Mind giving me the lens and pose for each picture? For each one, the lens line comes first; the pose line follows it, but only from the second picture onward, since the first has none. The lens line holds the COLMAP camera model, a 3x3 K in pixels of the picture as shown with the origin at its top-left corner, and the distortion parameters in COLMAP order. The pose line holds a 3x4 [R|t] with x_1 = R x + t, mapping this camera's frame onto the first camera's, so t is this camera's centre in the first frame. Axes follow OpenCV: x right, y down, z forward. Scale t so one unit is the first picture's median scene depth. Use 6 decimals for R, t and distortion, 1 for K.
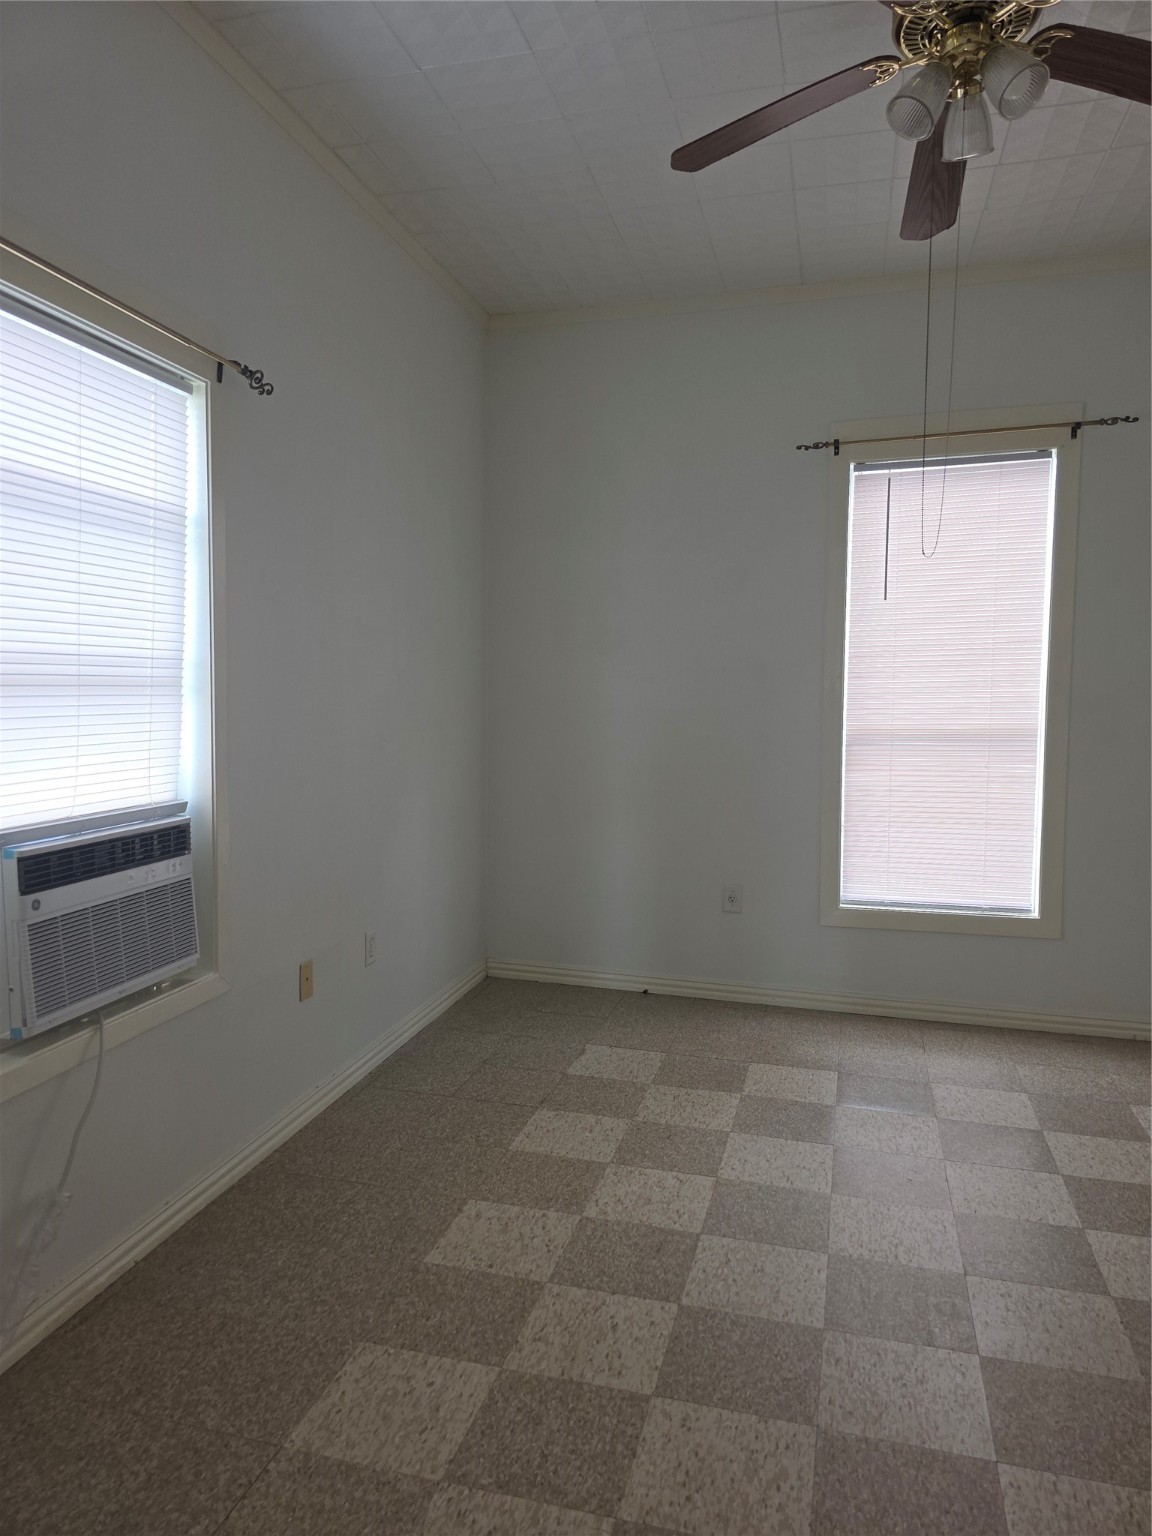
lens RADIAL K [[1066.2, 0, 576.0], [0, 1066.2, 768.0], [0, 0, 1]] dist [0.080790, -0.059506]
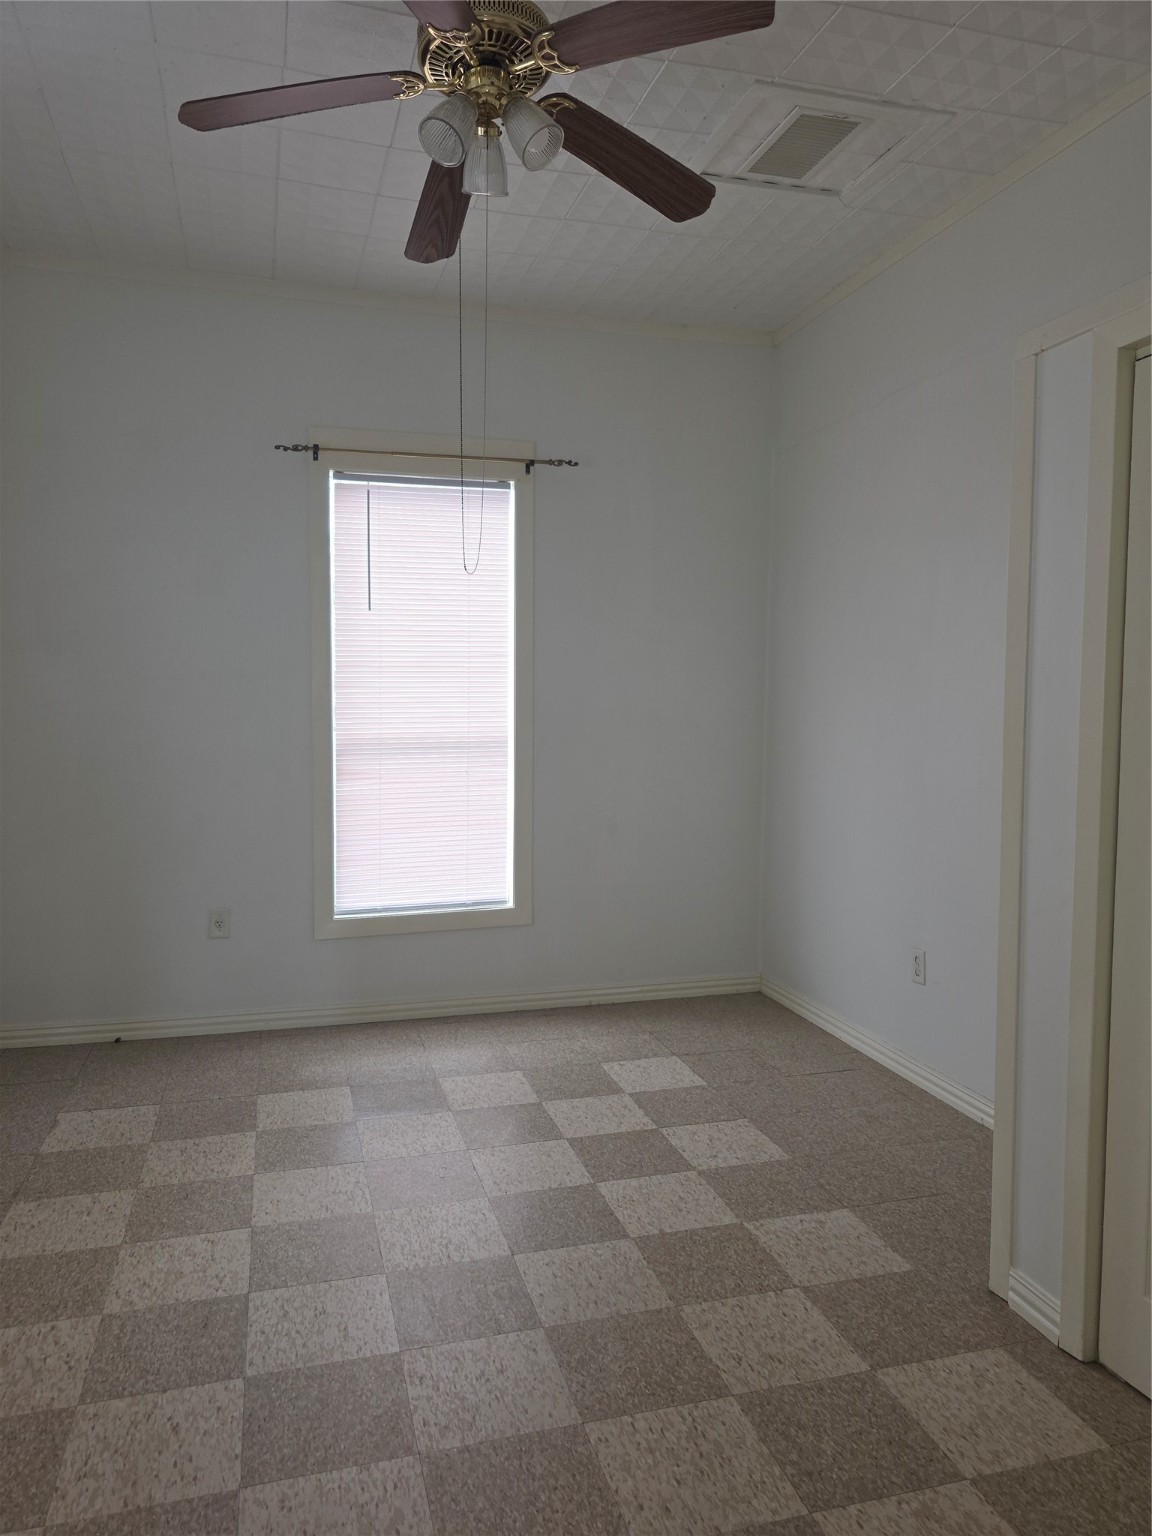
lens RADIAL K [[1066.2, 0, 576.0], [0, 1066.2, 768.0], [0, 0, 1]] dist [0.080790, -0.059506]
pose [[0.853216, -0.033281, 0.520496, -0.113101], [0.036075, 0.999338, 0.004763, -0.008784], [-0.520309, 0.014713, 0.853851, 0.061299]]
